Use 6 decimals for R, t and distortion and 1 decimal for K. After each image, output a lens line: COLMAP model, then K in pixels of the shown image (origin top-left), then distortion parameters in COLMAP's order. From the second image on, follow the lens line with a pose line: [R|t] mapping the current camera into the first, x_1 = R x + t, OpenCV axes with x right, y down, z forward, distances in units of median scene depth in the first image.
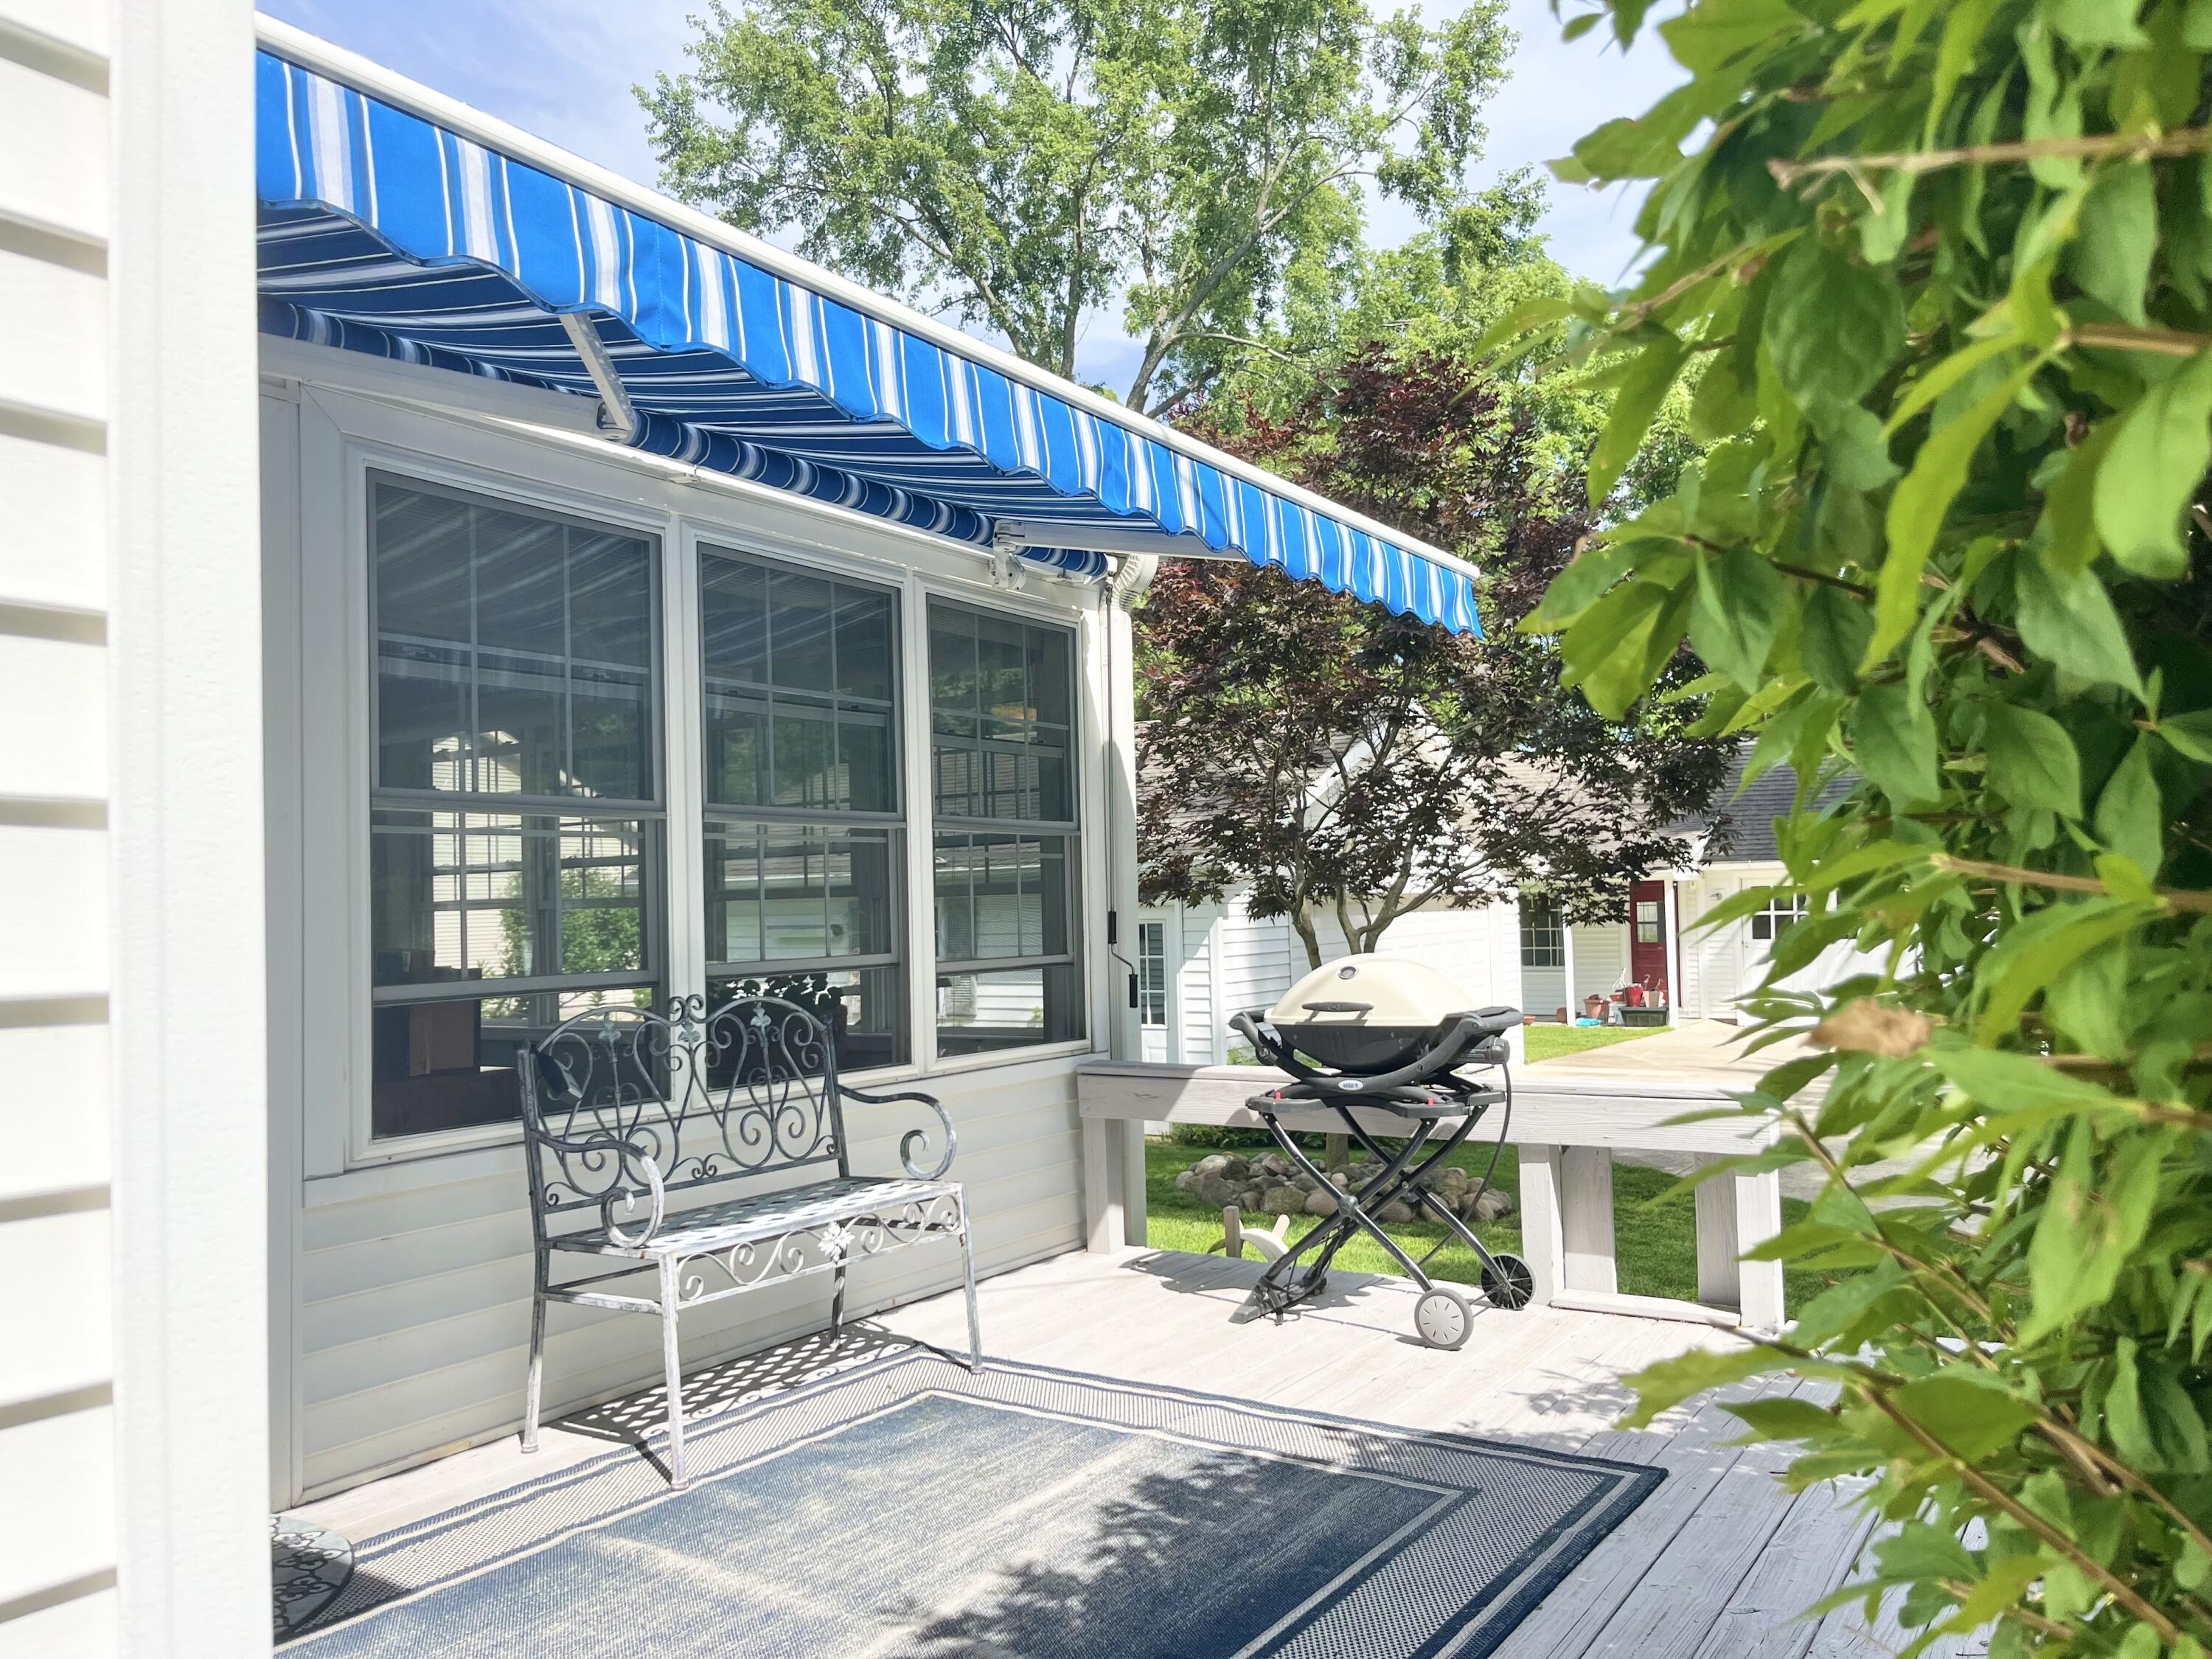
lens RADIAL K [[1685.5, 0, 1104.4], [0, 1685.5, 846.5], [0, 0, 1]] dist [0.043391, -0.057992]
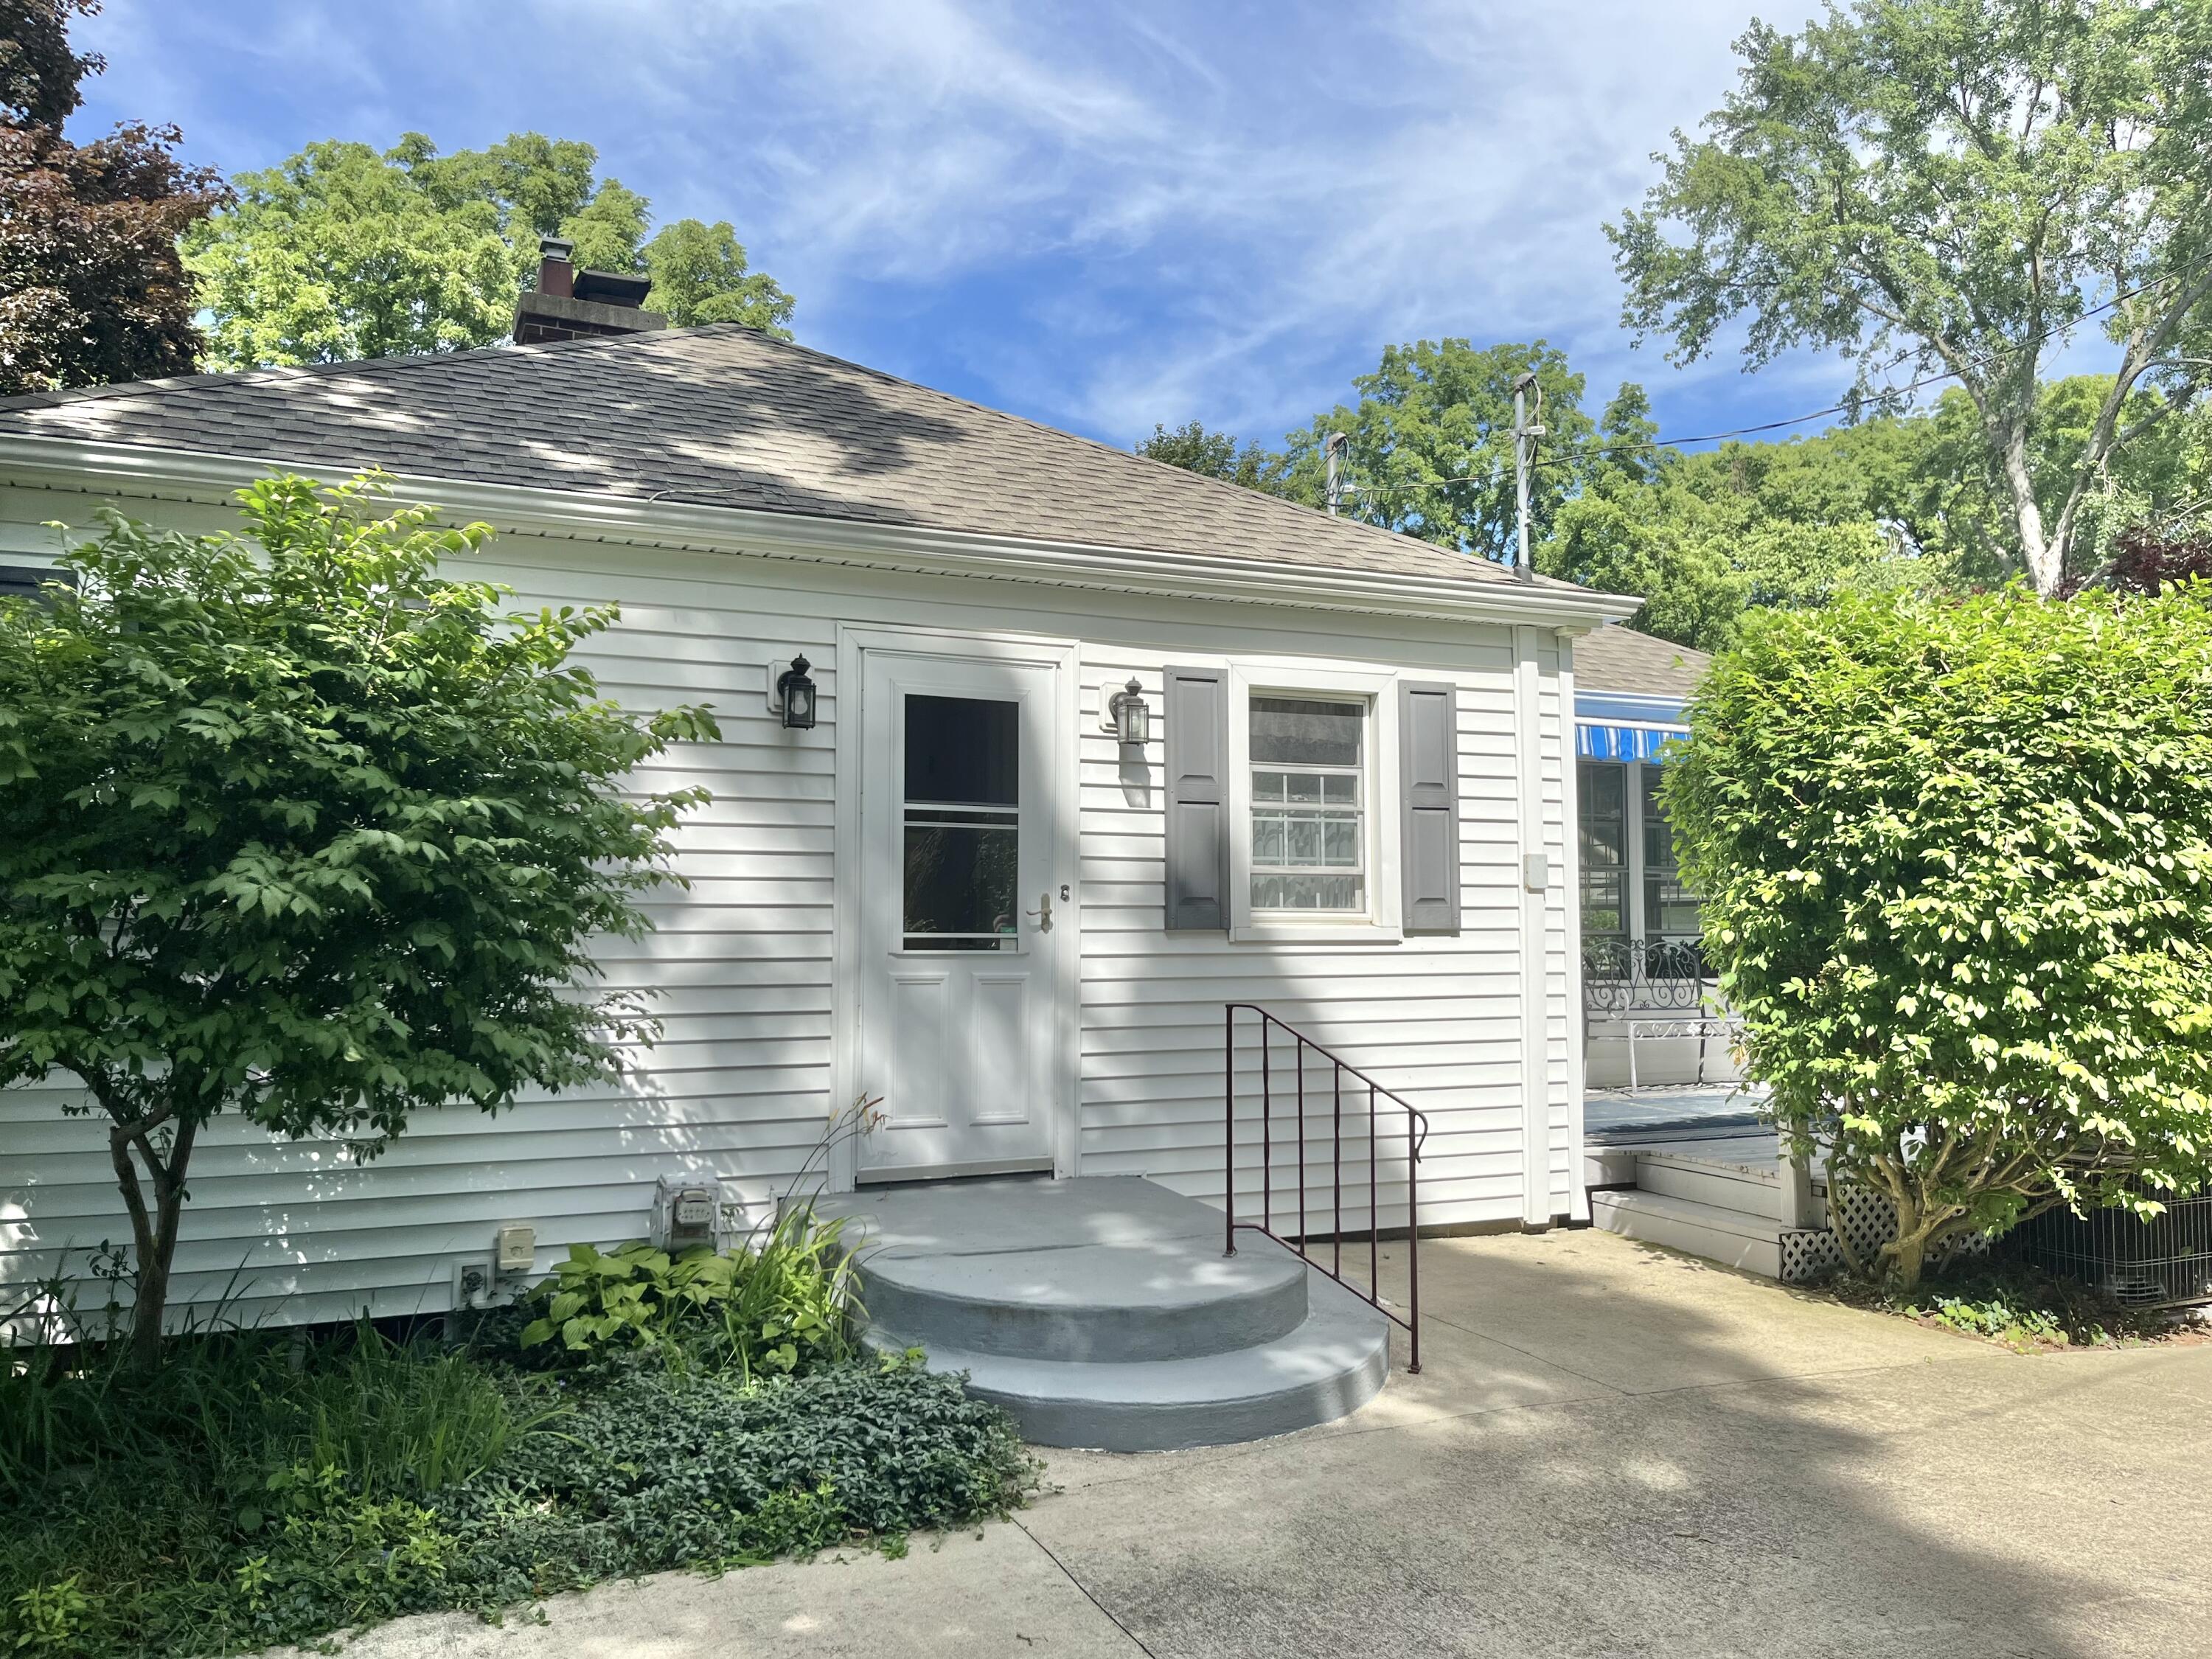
lens RADIAL K [[1685.5, 0, 1102.4], [0, 1685.5, 846.9], [0, 0, 1]] dist [0.043391, -0.057992]
pose [[0.849689, -0.004505, -0.527264, 0.044035], [-0.002015, 0.999928, -0.011790, -0.002638], [0.527280, 0.011080, 0.849619, -0.170179]]
